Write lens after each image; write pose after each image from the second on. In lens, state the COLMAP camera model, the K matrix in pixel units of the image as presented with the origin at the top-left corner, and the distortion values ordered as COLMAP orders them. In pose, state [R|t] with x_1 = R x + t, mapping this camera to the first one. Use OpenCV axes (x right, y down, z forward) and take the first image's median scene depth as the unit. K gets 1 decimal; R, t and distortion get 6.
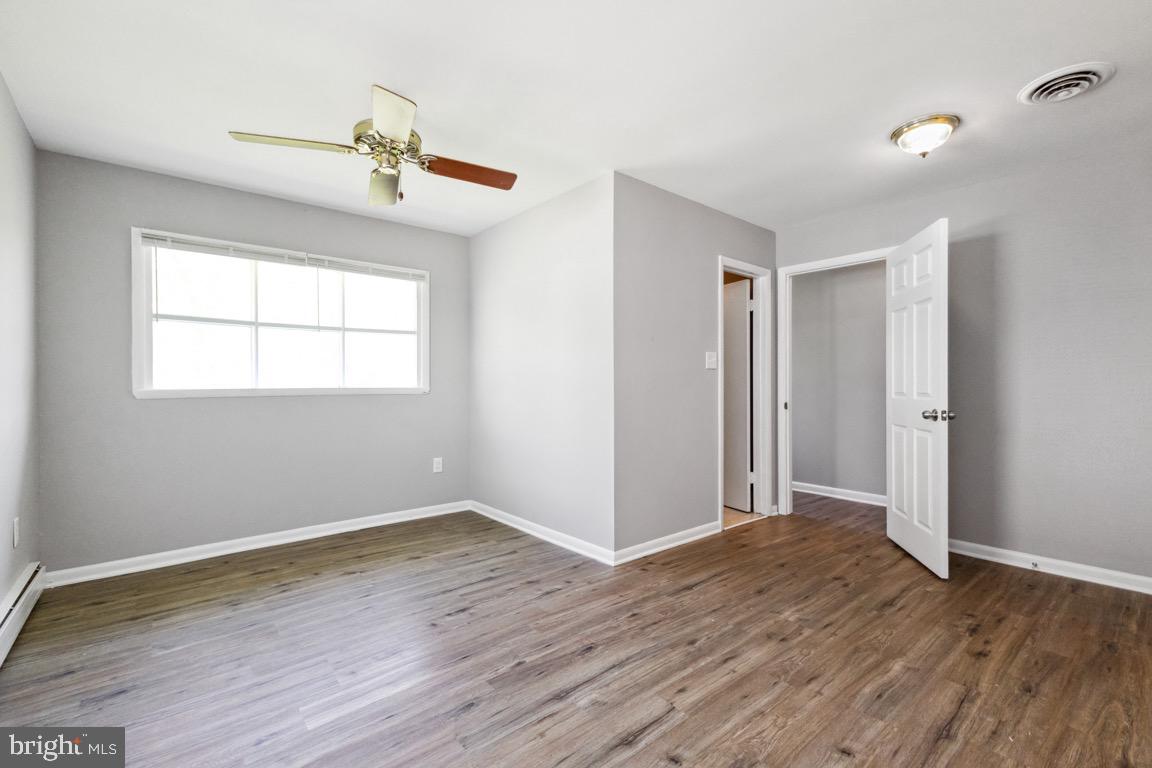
lens RADIAL K [[501.5, 0, 580.0], [0, 501.5, 388.5], [0, 0, 1]] dist [0.015371, -0.000208]
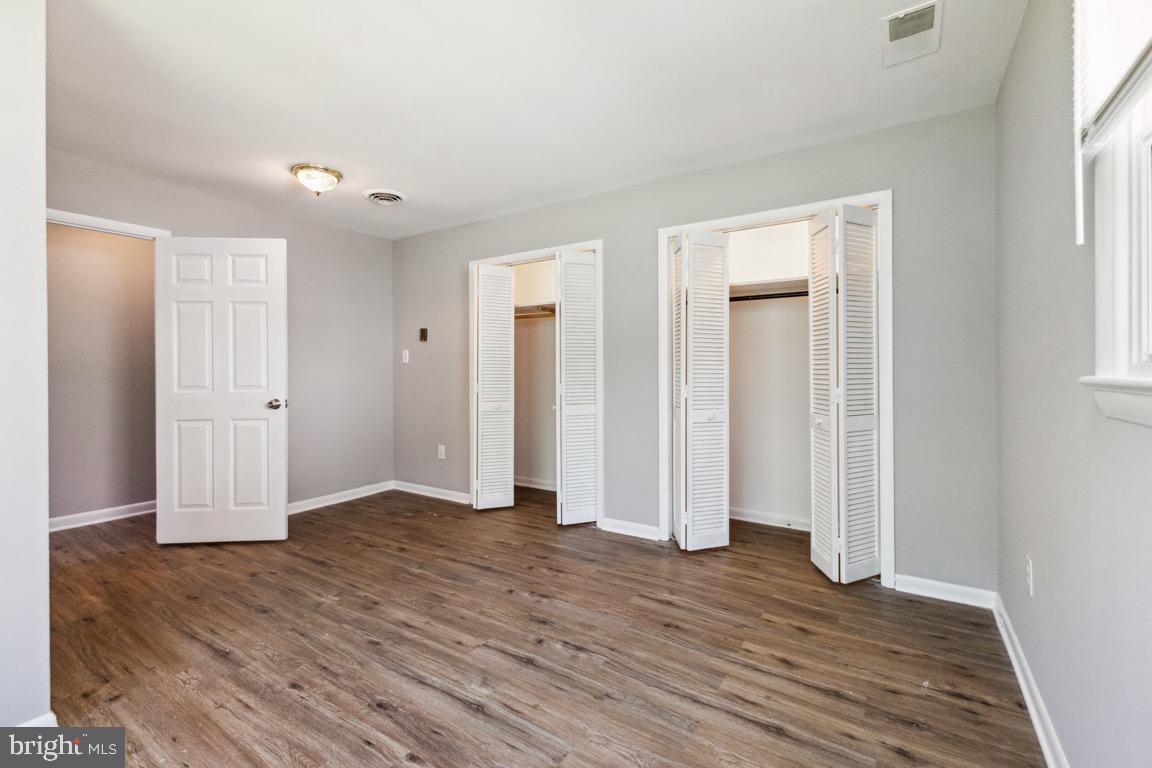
lens RADIAL K [[501.5, 0, 580.0], [0, 501.5, 388.5], [0, 0, 1]] dist [0.015371, -0.000208]
pose [[-0.292897, -0.034231, 0.955531, -0.796234], [0.011998, 0.999149, 0.039472, -0.028497], [-0.956069, 0.023026, -0.292237, 0.861655]]
